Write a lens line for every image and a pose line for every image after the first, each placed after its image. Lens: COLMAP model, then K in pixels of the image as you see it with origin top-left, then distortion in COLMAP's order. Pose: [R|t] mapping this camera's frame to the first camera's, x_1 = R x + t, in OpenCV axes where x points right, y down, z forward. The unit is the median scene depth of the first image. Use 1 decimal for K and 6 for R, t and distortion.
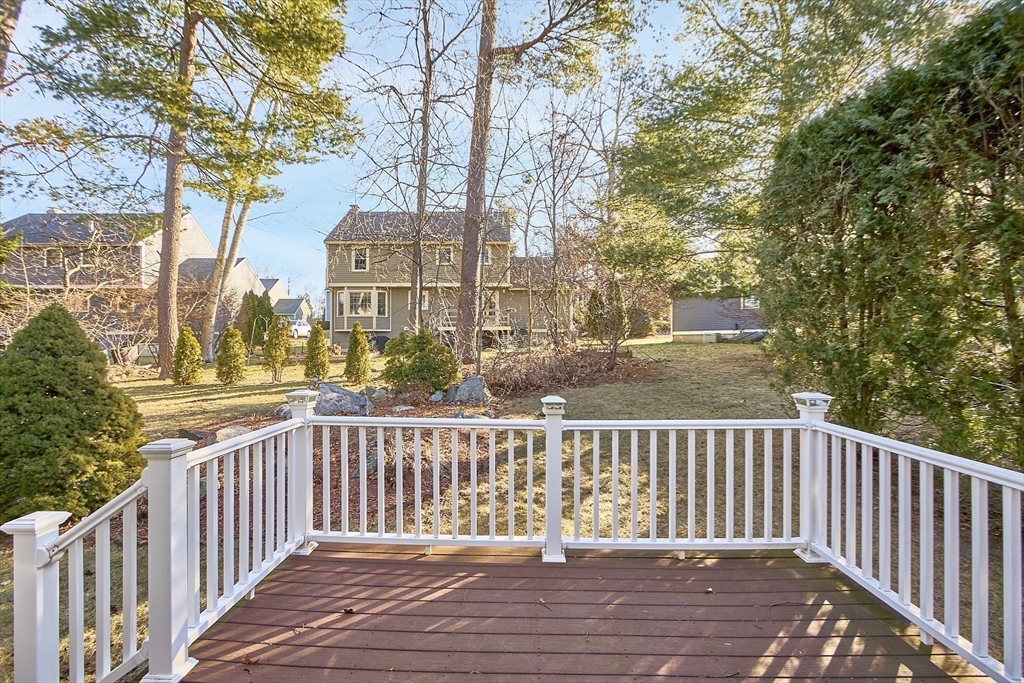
lens RADIAL K [[451.4, 0, 494.2], [0, 451.4, 342.3], [0, 0, 1]] dist [-0.005602, 0.001417]
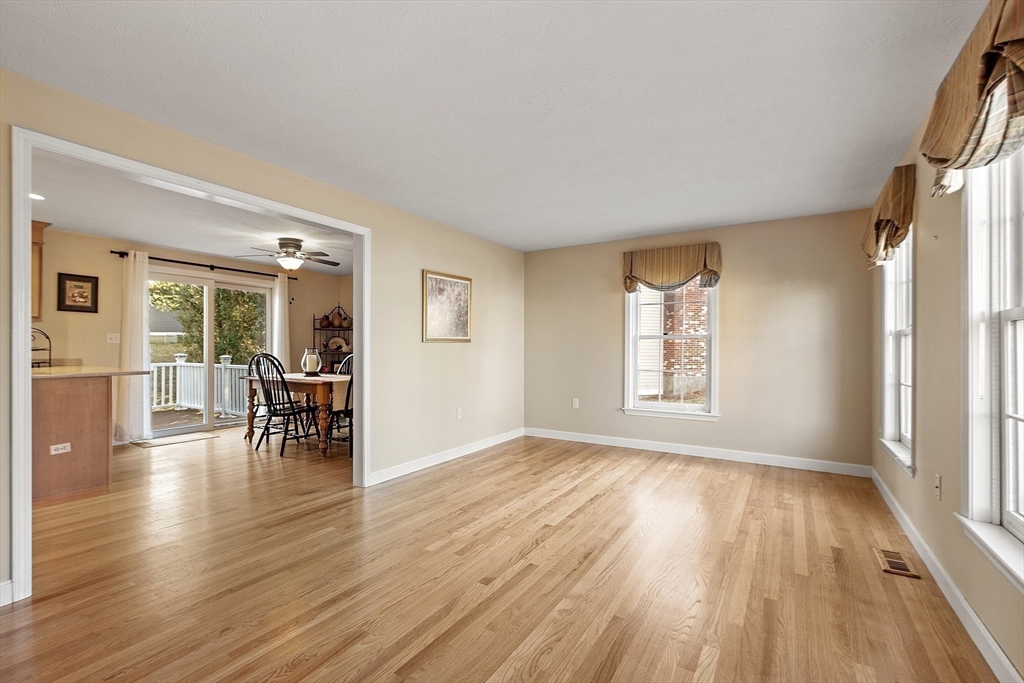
lens RADIAL K [[451.4, 0, 510.5], [0, 451.4, 347.0], [0, 0, 1]] dist [-0.005602, 0.001417]
pose [[0.477657, 0.005157, 0.878531, -0.192059], [-0.007959, 0.999967, -0.001543, 0.012509], [-0.878510, -0.006255, 0.477682, -0.517124]]
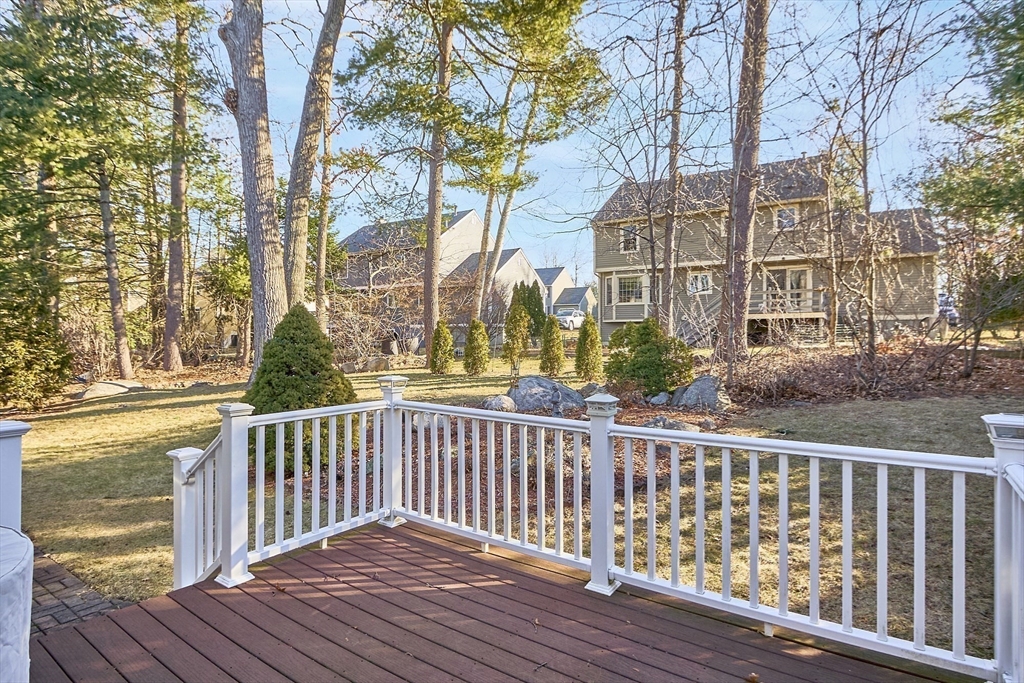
lens RADIAL K [[519.0, 0, 471.8], [0, 519.0, 339.7], [0, 0, 1]] dist [-0.010676, 0.004847]
pose [[0.840425, 0.007663, -0.541874, 0.104968], [-0.002477, 0.999944, 0.010300, 0.001464], [0.541923, -0.007314, 0.840396, 0.014759]]
